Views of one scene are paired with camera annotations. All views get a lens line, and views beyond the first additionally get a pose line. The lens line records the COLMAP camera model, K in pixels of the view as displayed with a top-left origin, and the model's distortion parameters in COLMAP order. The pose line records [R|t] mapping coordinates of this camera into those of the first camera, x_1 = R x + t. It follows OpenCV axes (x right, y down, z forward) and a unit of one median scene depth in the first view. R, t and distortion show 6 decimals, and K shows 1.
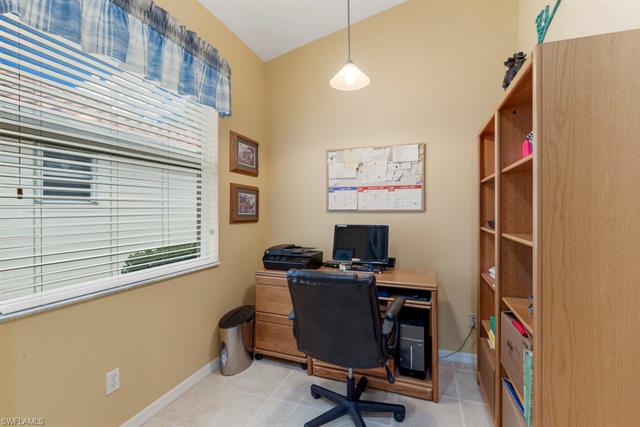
lens RADIAL K [[289.1, 0, 323.7], [0, 289.1, 210.1], [0, 0, 1]] dist [-0.010325, 0.000990]
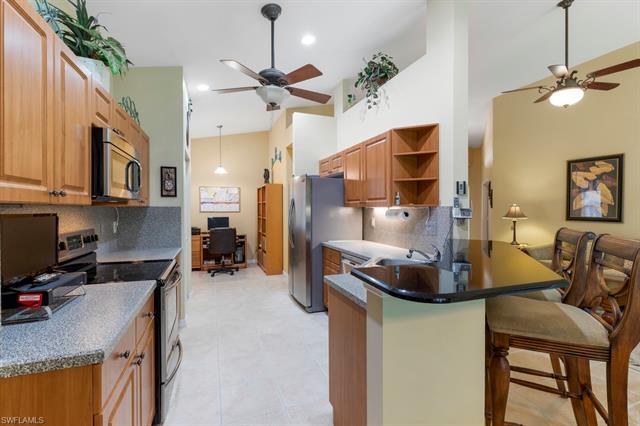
lens RADIAL K [[289.1, 0, 322.6], [0, 289.1, 216.2], [0, 0, 1]] dist [-0.010325, 0.000990]
pose [[0.761384, -0.017682, 0.648060, -0.858646], [-0.001633, 0.999573, 0.029191, -0.037600], [-0.648300, -0.023284, 0.761029, -1.656089]]
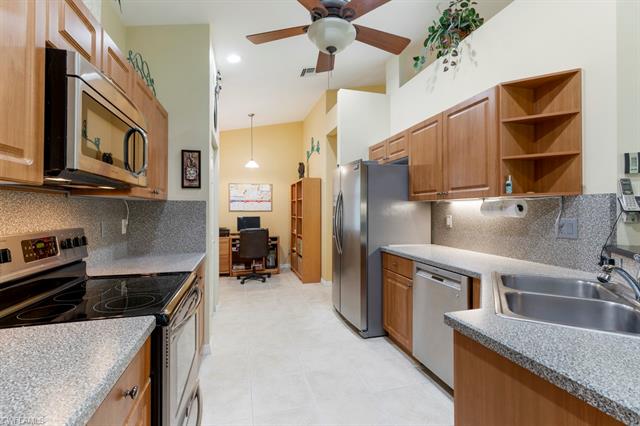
lens RADIAL K [[289.1, 0, 321.1], [0, 289.1, 207.1], [0, 0, 1]] dist [-0.010325, 0.000990]
pose [[0.818806, 0.001123, 0.574069, -0.754749], [0.003534, 0.999969, -0.006997, -0.010356], [-0.574059, 0.007758, 0.818777, -1.326501]]
